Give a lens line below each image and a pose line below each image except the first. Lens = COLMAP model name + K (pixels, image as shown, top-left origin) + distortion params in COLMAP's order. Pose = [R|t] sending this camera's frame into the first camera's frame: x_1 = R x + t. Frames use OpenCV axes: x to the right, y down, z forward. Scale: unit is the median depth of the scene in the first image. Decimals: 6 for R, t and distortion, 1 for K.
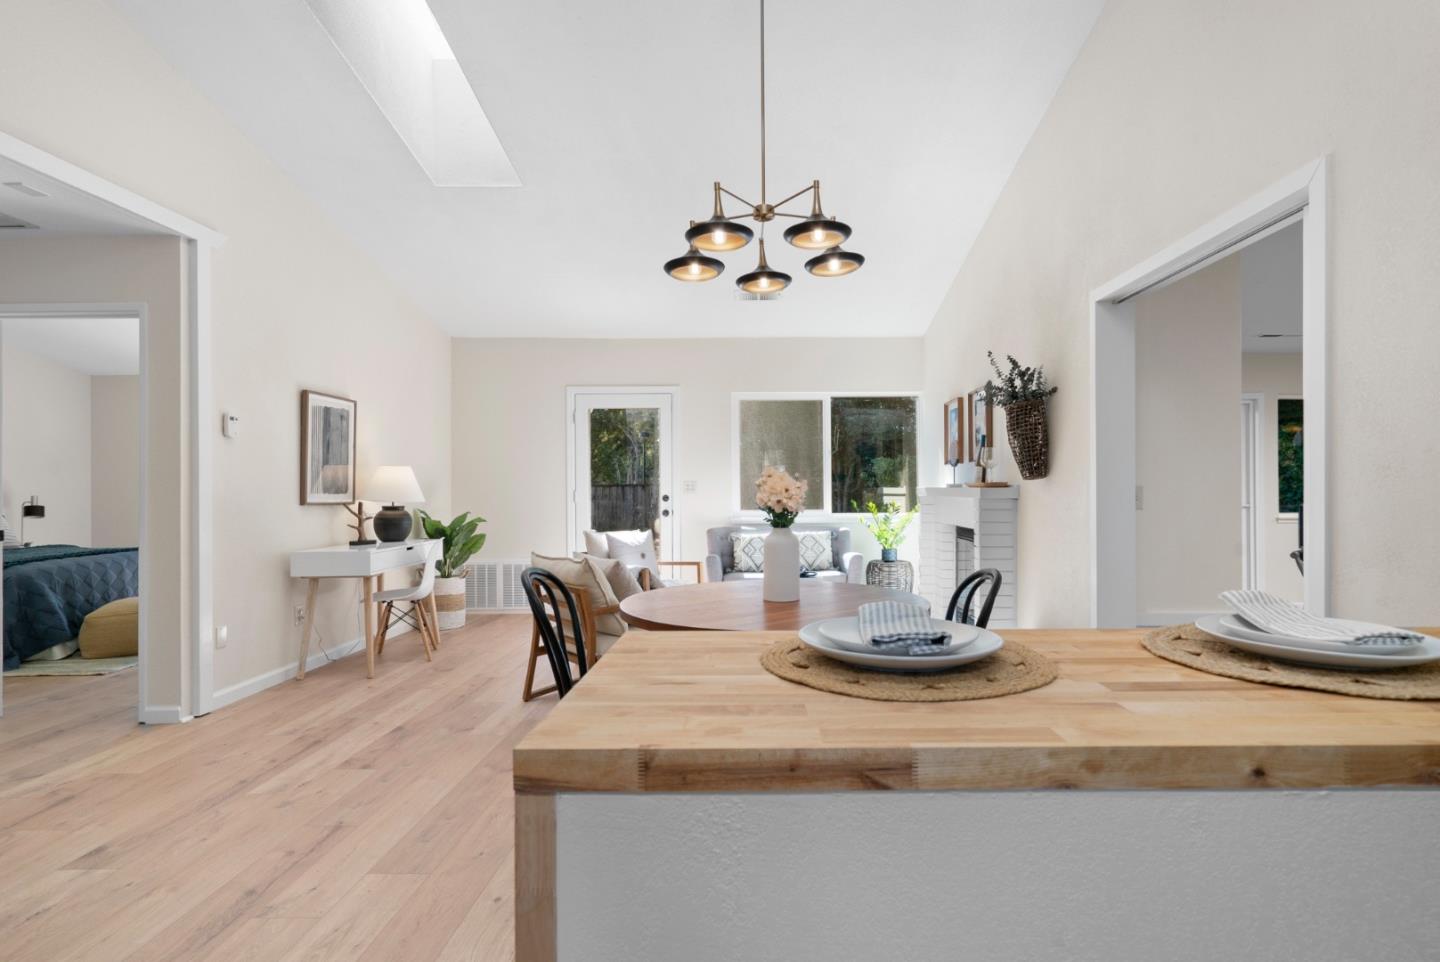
lens RADIAL K [[694.3, 0, 767.7], [0, 694.3, 485.4], [0, 0, 1]] dist [0.000593, 0.000373]
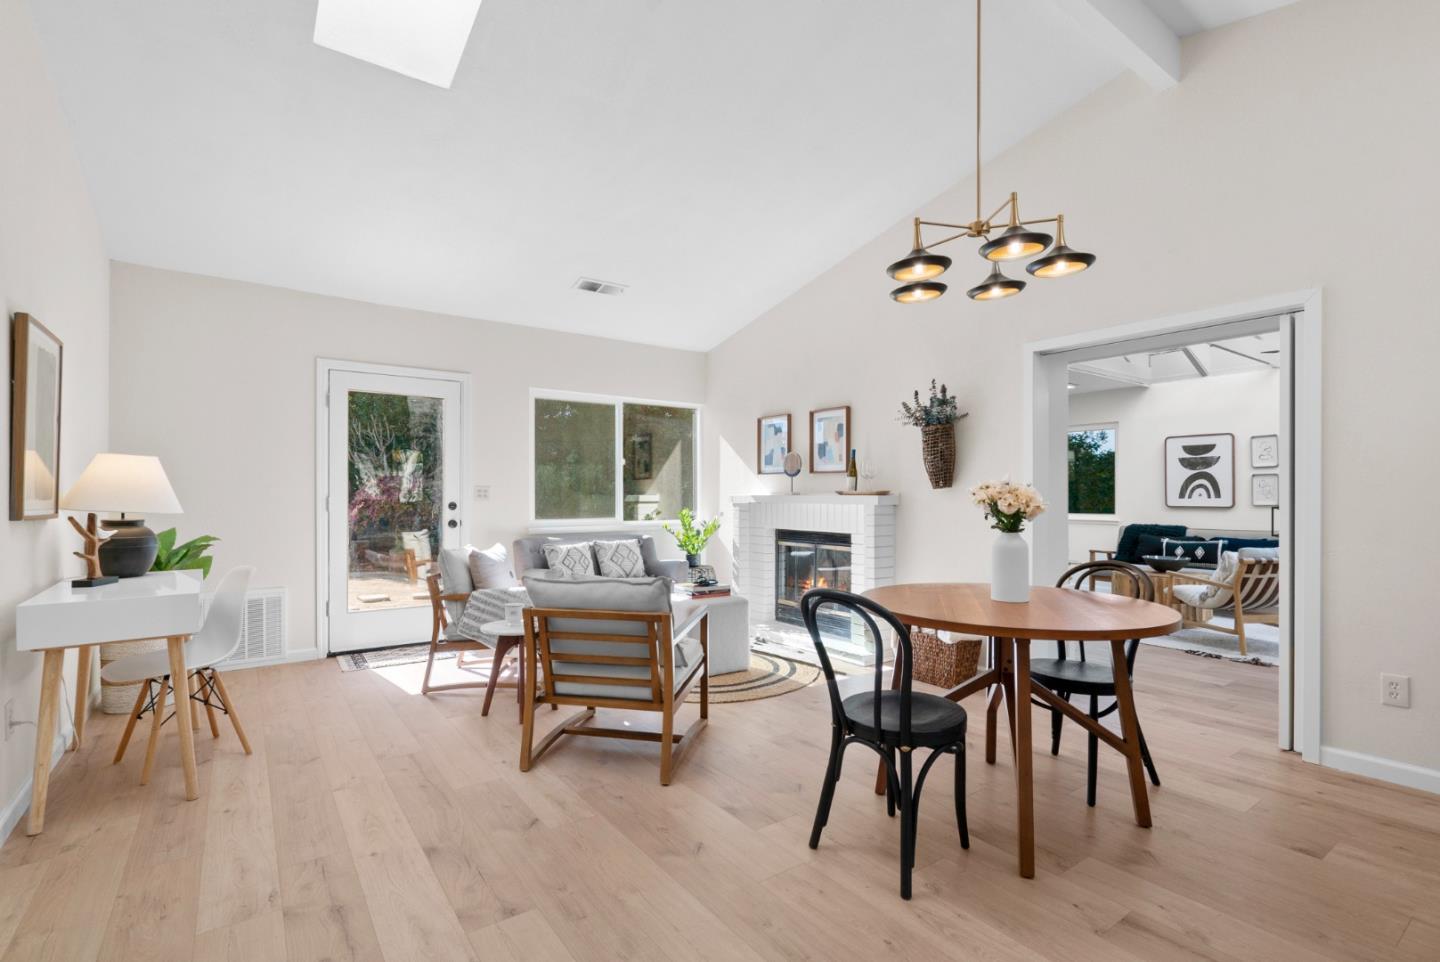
lens RADIAL K [[661.6, 0, 720.5], [0, 661.6, 490.2], [0, 0, 1]] dist [-0.001064, 0.000822]
pose [[0.812831, 0.010031, 0.582413, -0.368070], [-0.006991, 0.999948, -0.007466, 0.003037], [-0.582458, 0.001996, 0.812858, 0.172738]]
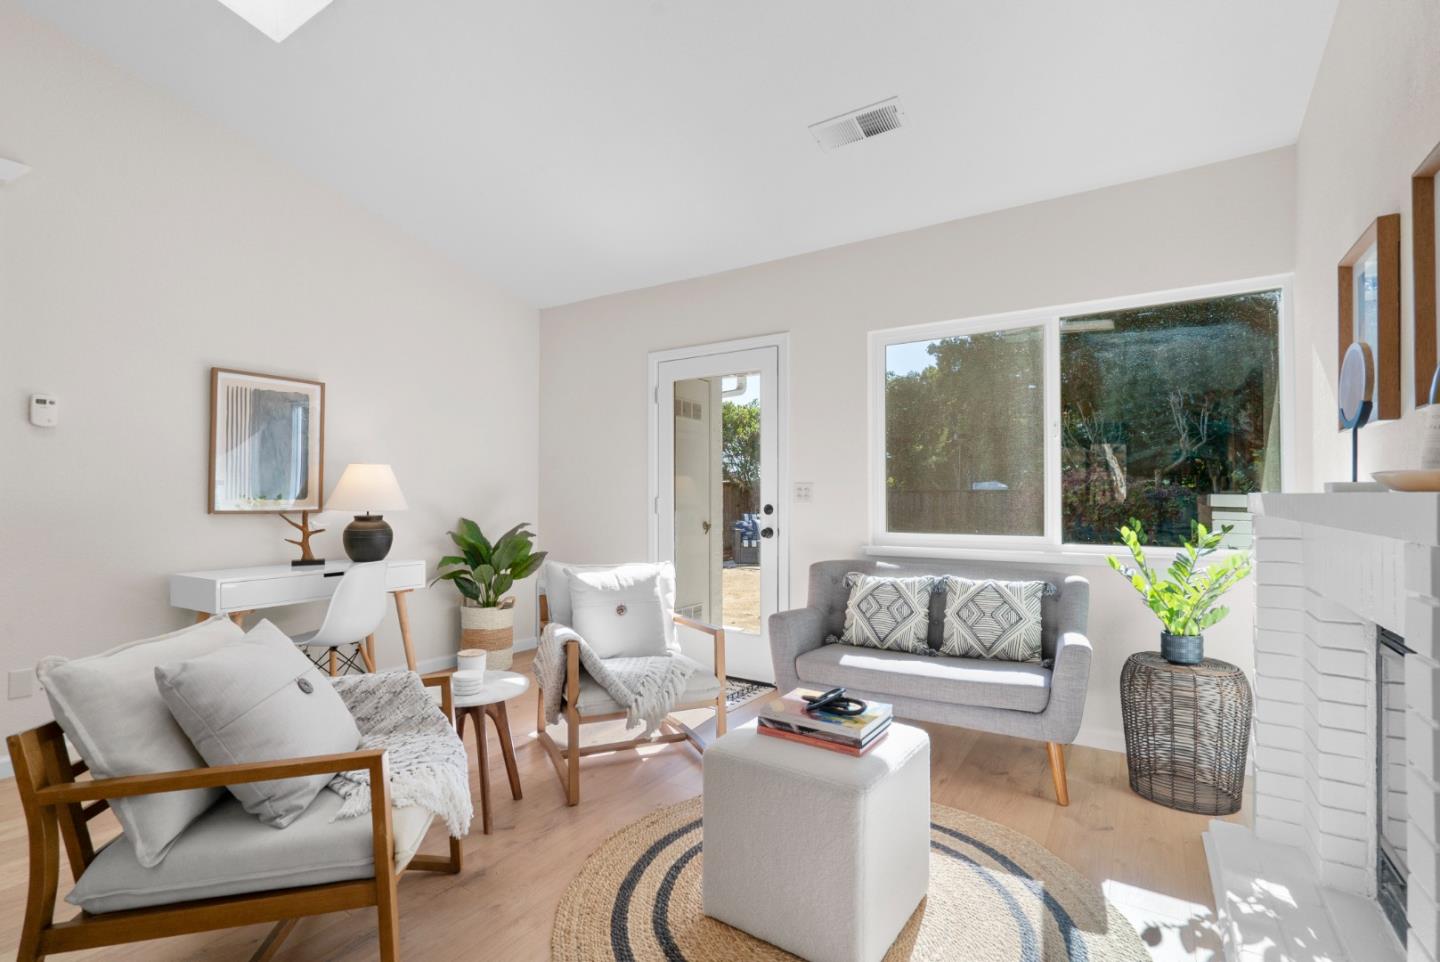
lens RADIAL K [[661.6, 0, 720.5], [0, 661.6, 490.2], [0, 0, 1]] dist [-0.001064, 0.000822]
pose [[0.835439, -0.001015, -0.549582, 0.161002], [-0.000577, 0.999996, -0.002724, 0.002357], [0.549582, 0.002592, 0.835436, 0.489629]]
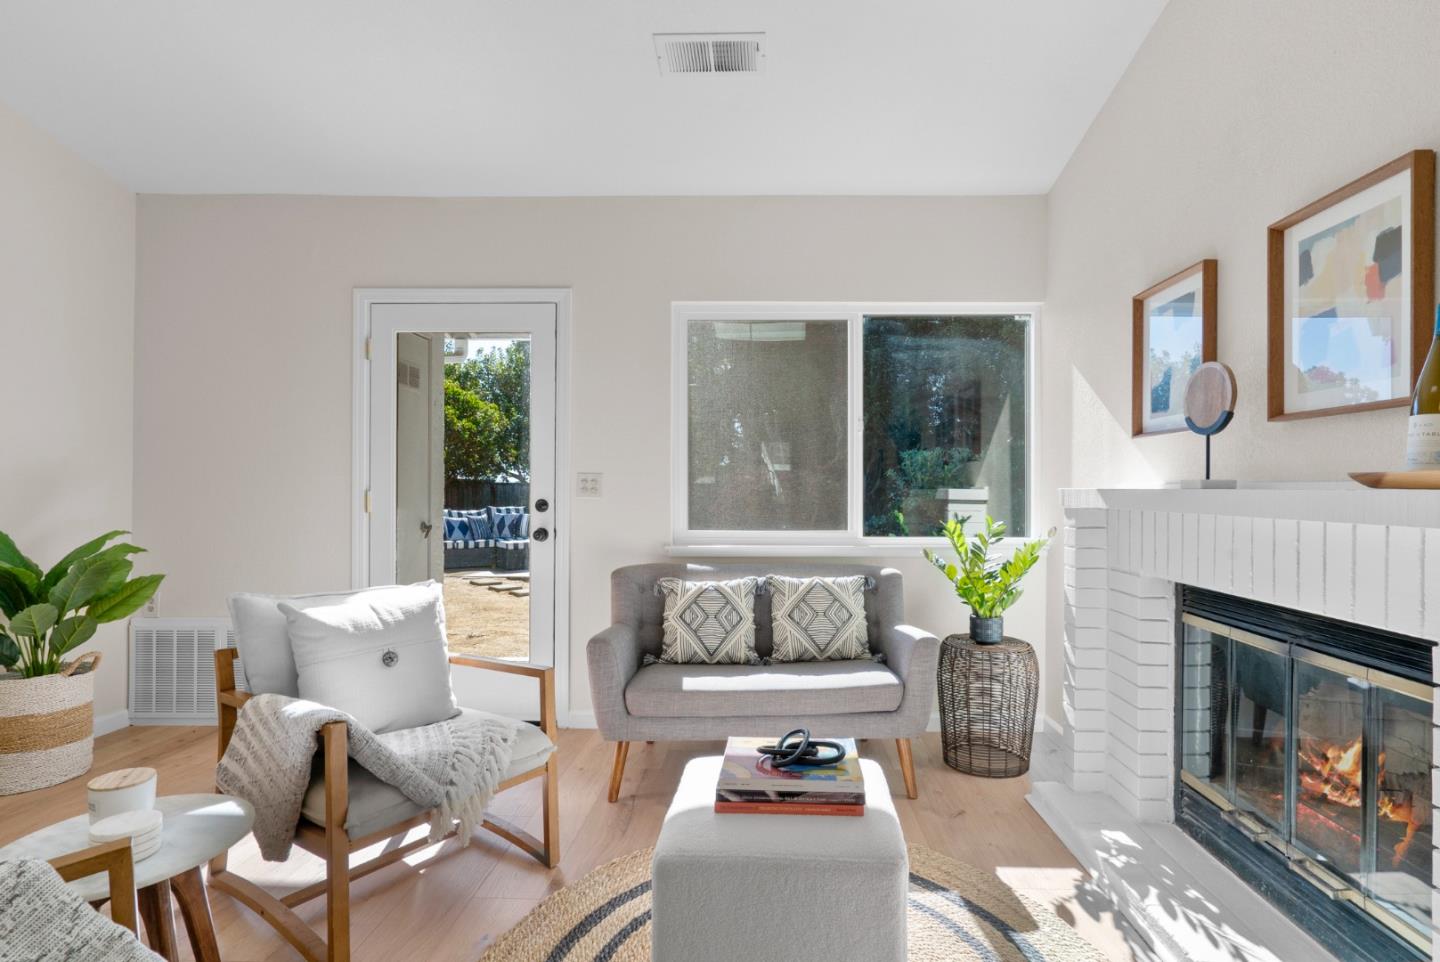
lens RADIAL K [[683.4, 0, 765.4], [0, 683.4, 487.0], [0, 0, 1]] dist [-0.002810, 0.001130]
pose [[0.999792, 0.008085, -0.018707, 0.030207], [-0.008067, 0.999967, 0.001078, 0.002821], [0.018715, -0.000927, 0.999824, 0.522562]]
